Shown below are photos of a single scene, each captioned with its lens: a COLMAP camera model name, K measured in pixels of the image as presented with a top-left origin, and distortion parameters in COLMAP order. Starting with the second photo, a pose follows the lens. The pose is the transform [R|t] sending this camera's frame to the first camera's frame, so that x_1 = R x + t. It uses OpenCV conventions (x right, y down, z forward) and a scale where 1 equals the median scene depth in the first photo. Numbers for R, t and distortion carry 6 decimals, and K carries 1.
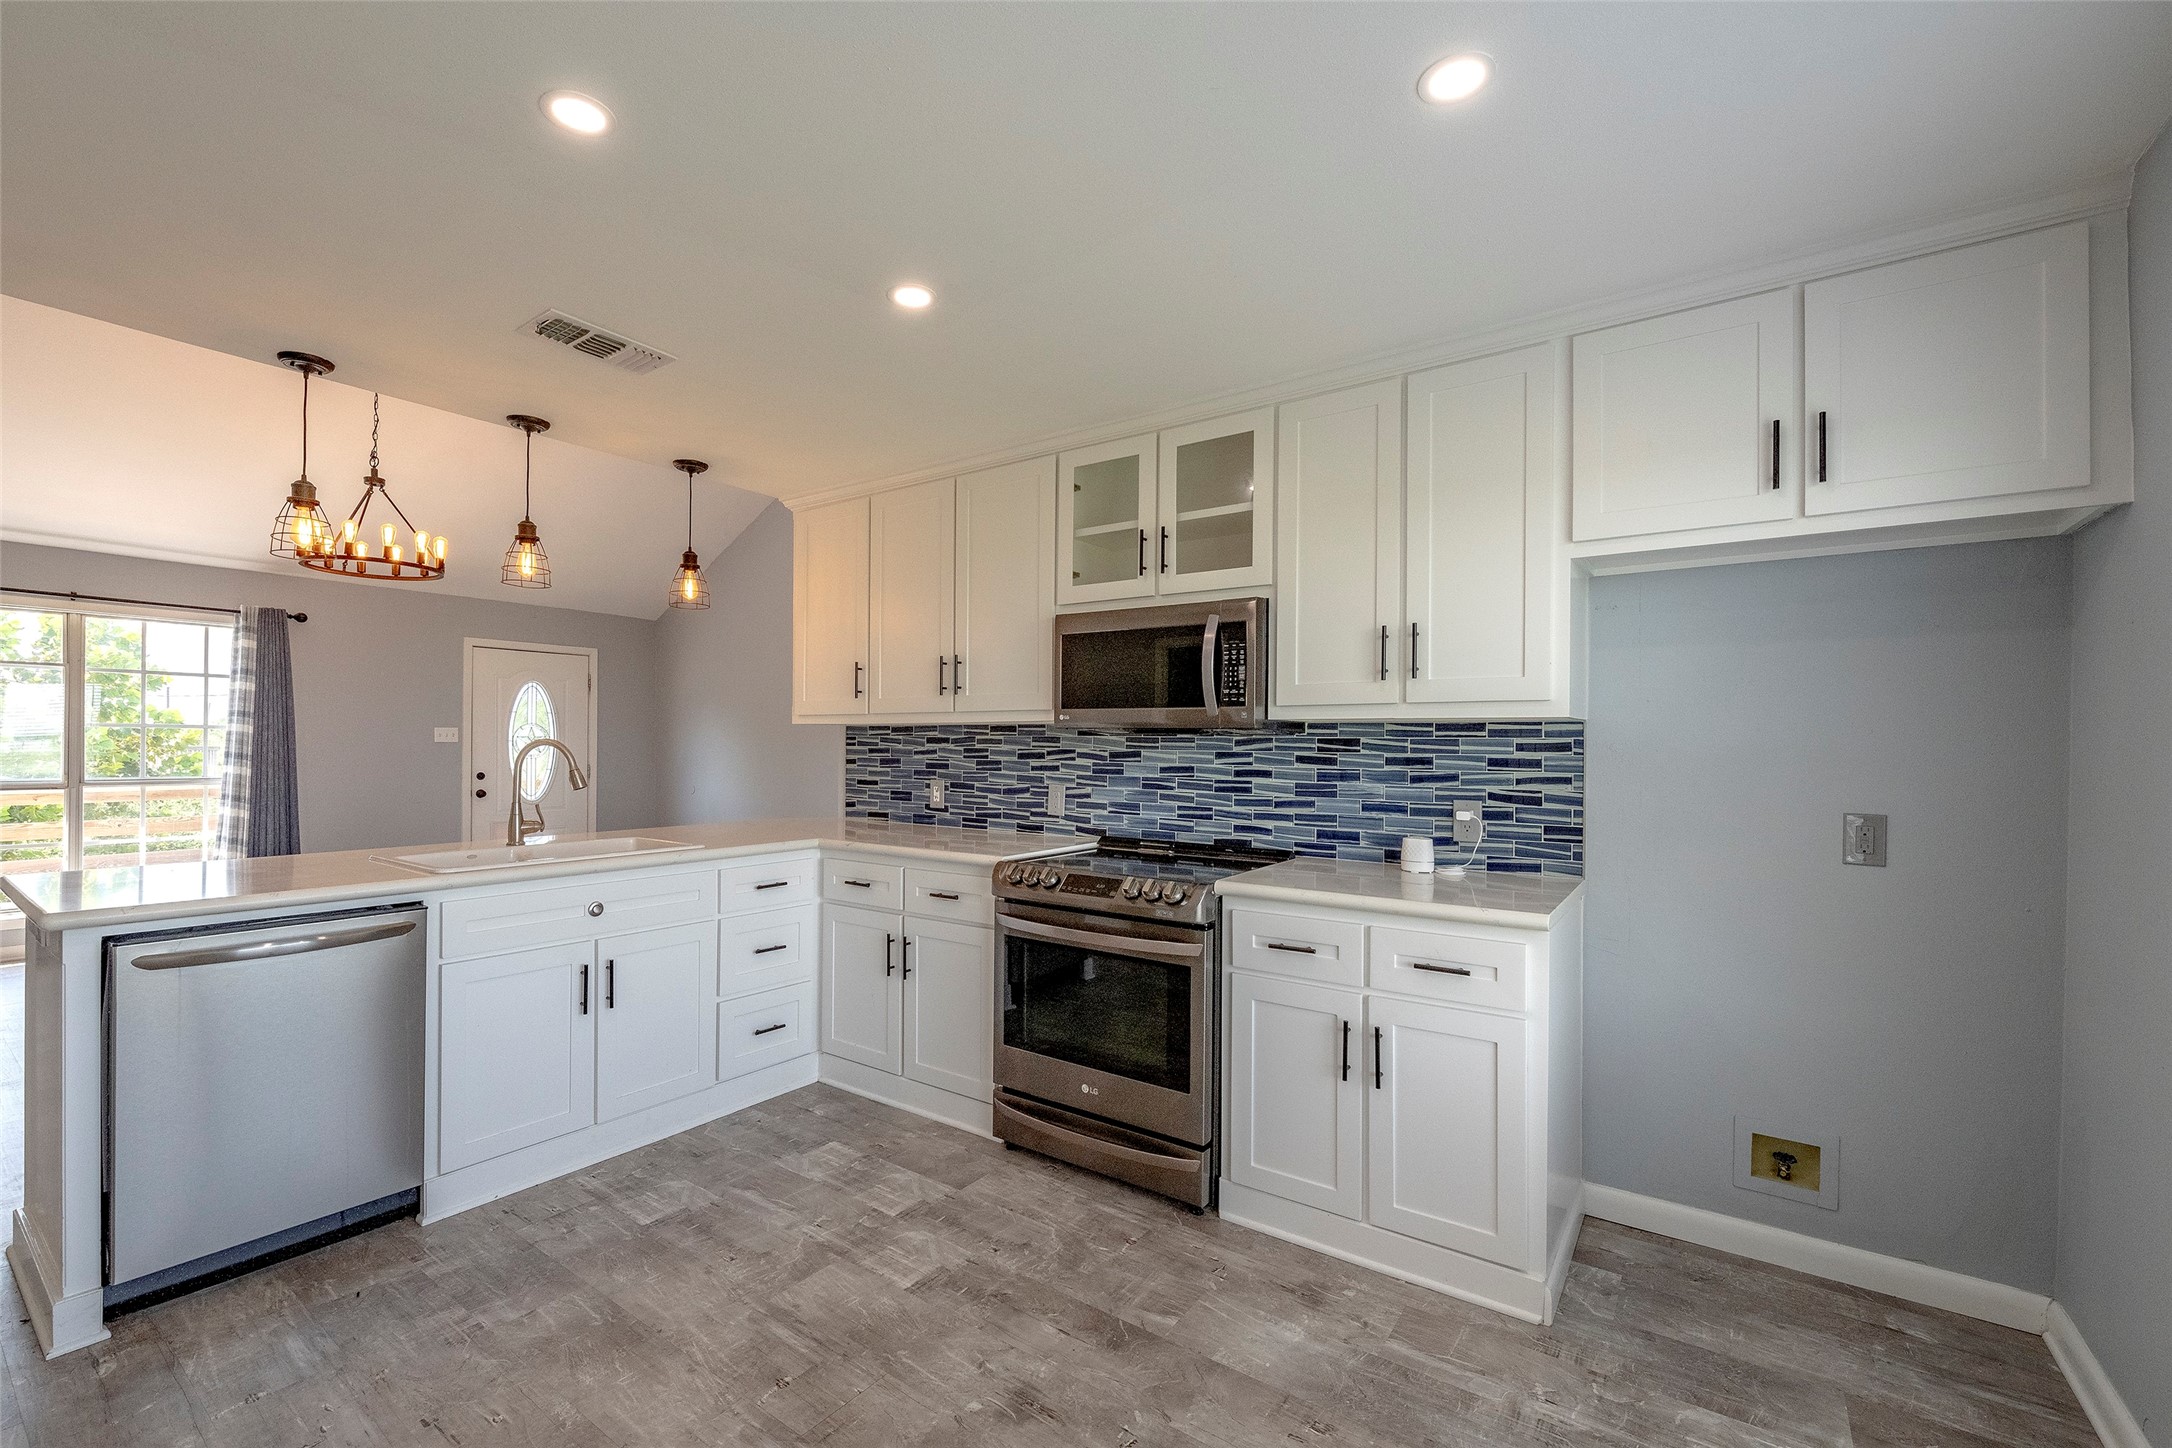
lens RADIAL K [[892.9, 0, 1086.4], [0, 892.9, 737.0], [0, 0, 1]] dist [-0.000330, -0.000031]
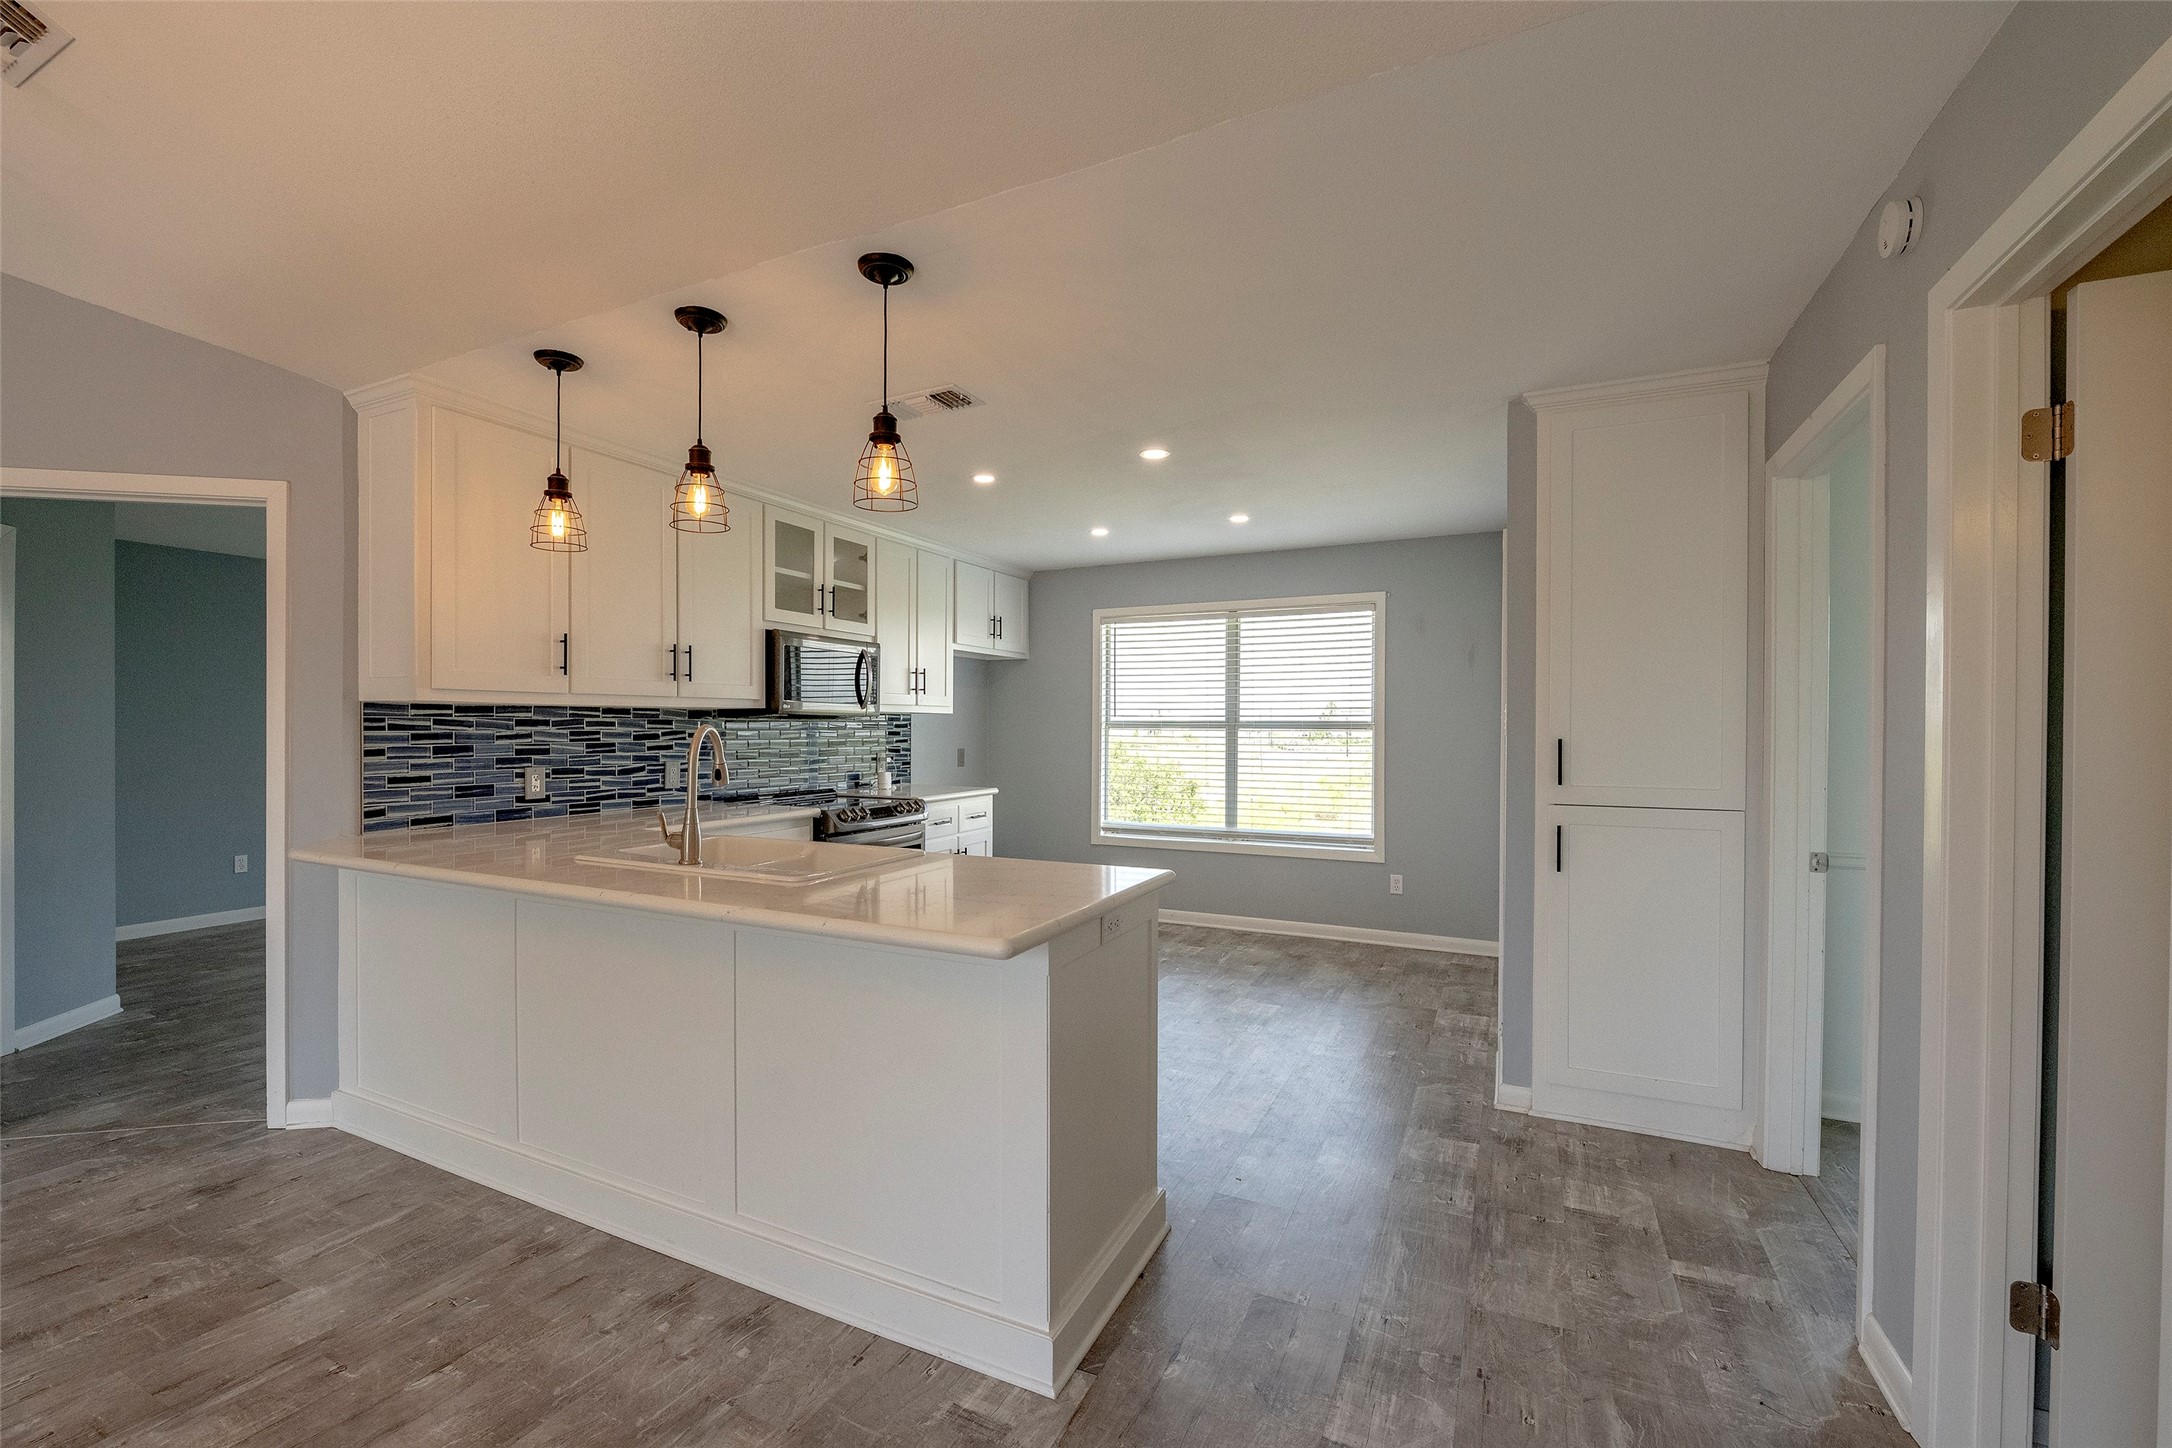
lens RADIAL K [[908.1, 0, 1063.9], [0, 908.1, 733.2], [0, 0, 1]] dist [-0.008101, 0.000058]
pose [[-0.151669, -0.014315, 0.988328, -1.152672], [-0.008351, 0.999878, 0.013201, -0.002300], [-0.988396, -0.006251, -0.151770, 0.623842]]
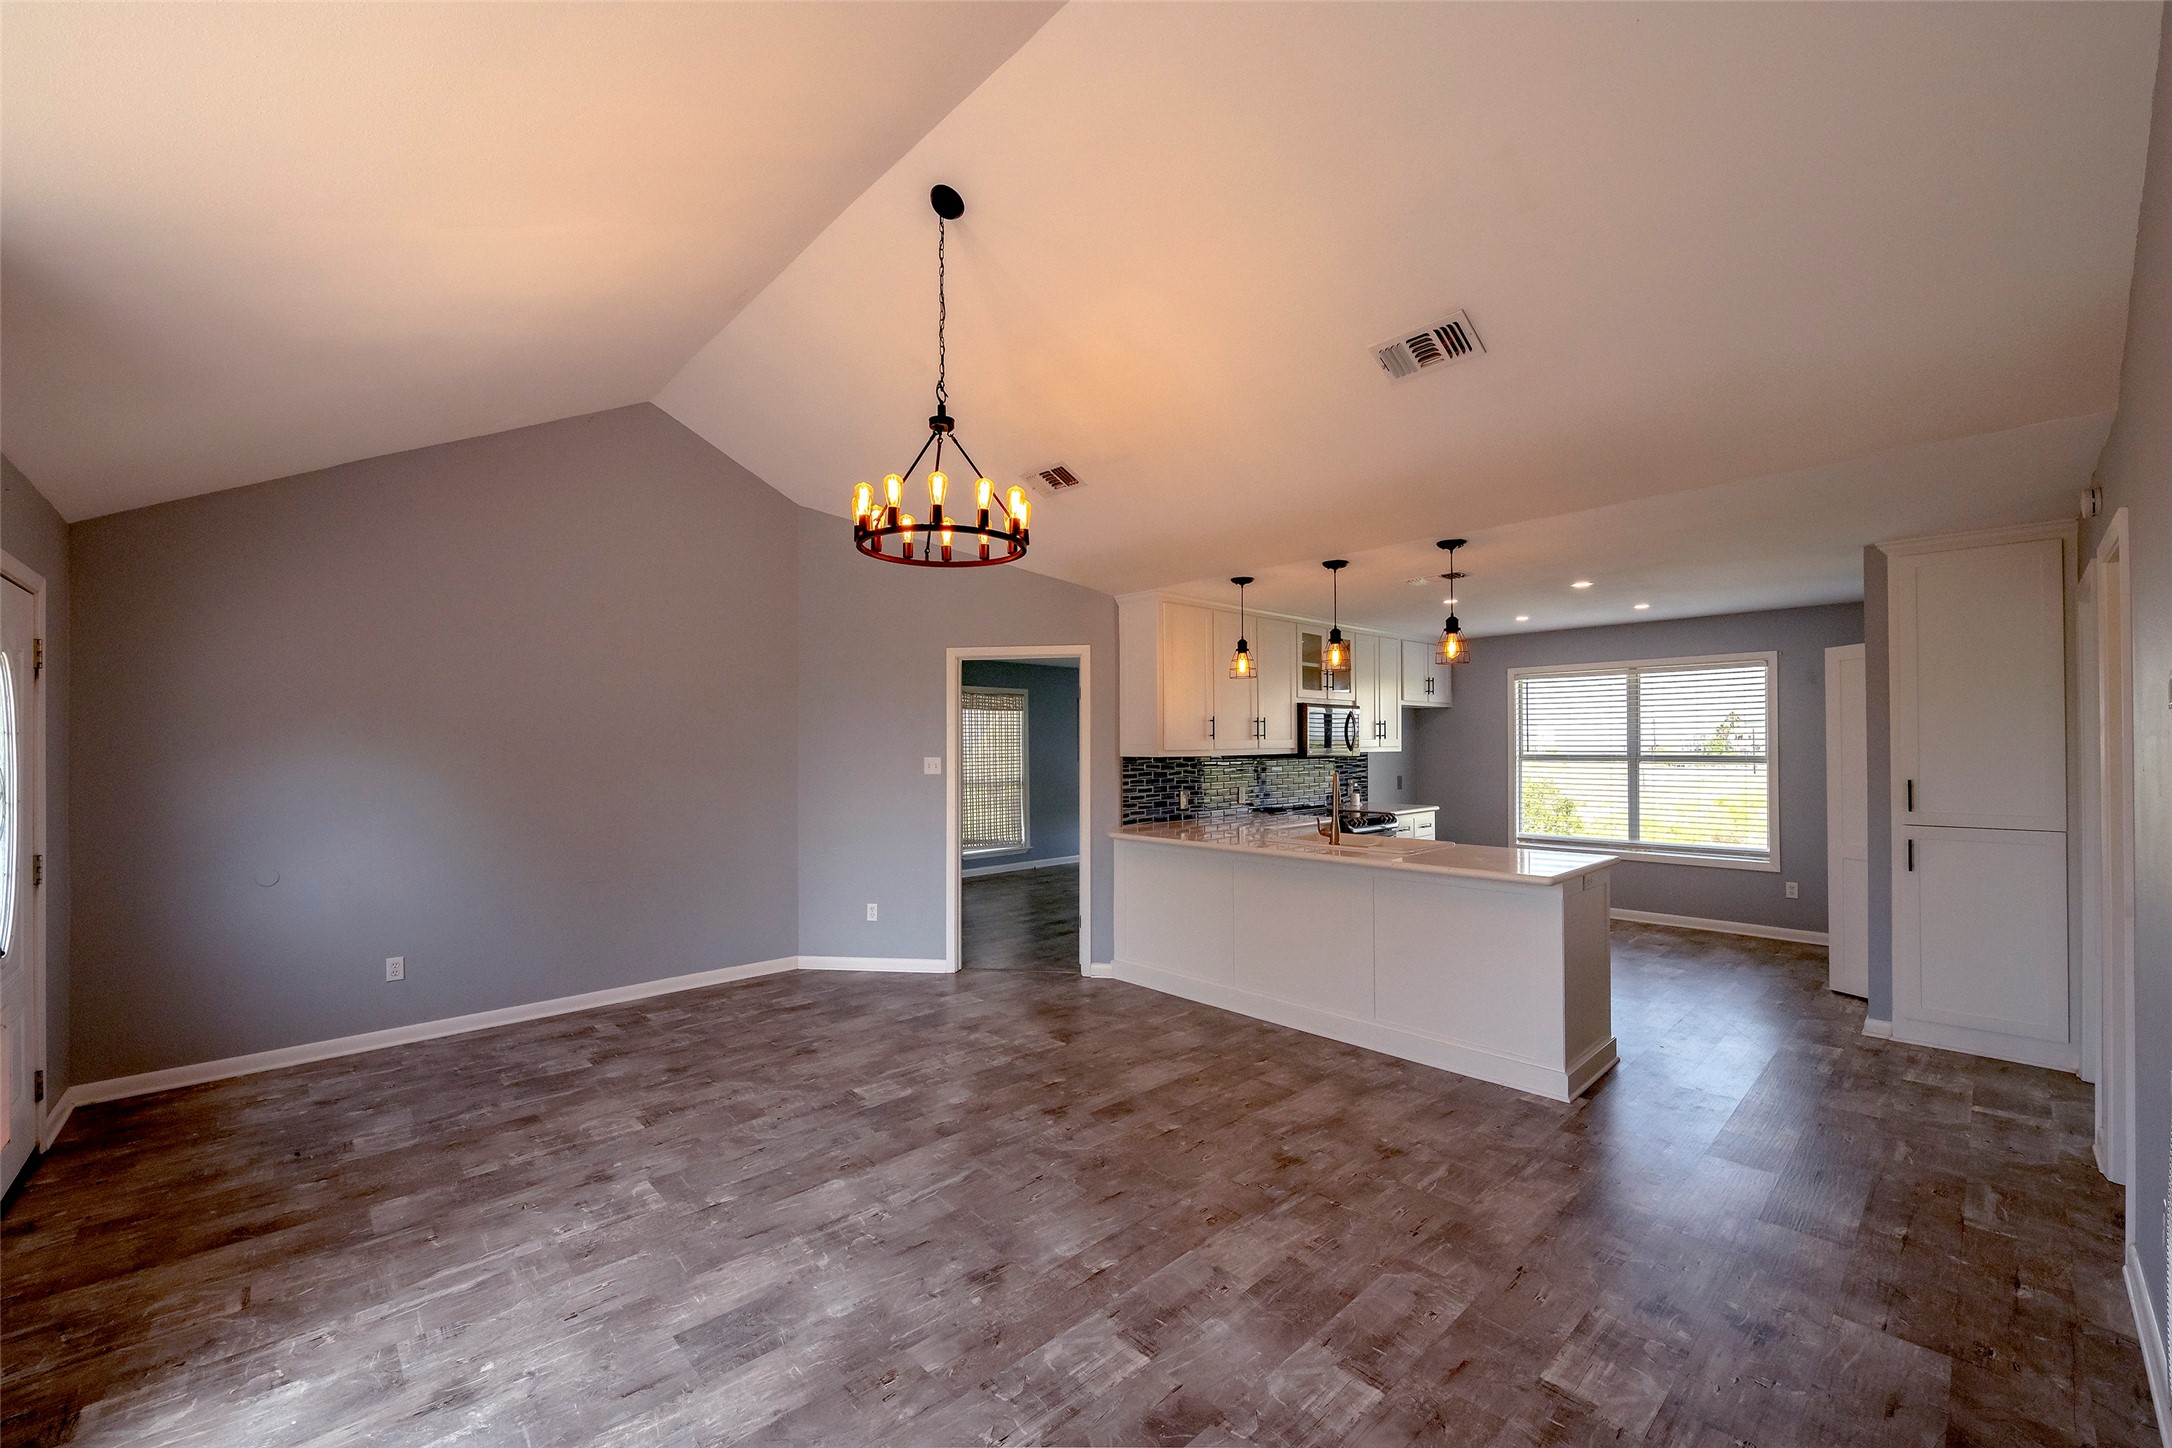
lens RADIAL K [[865.9, 0, 1094.8], [0, 865.9, 734.8], [0, 0, 1]] dist [-0.008212, -0.000644]
pose [[0.197396, 0.002129, 0.980322, -1.689453], [0.002780, 0.999992, -0.002731, -0.045920], [-0.980320, 0.003264, 0.197388, 0.864775]]
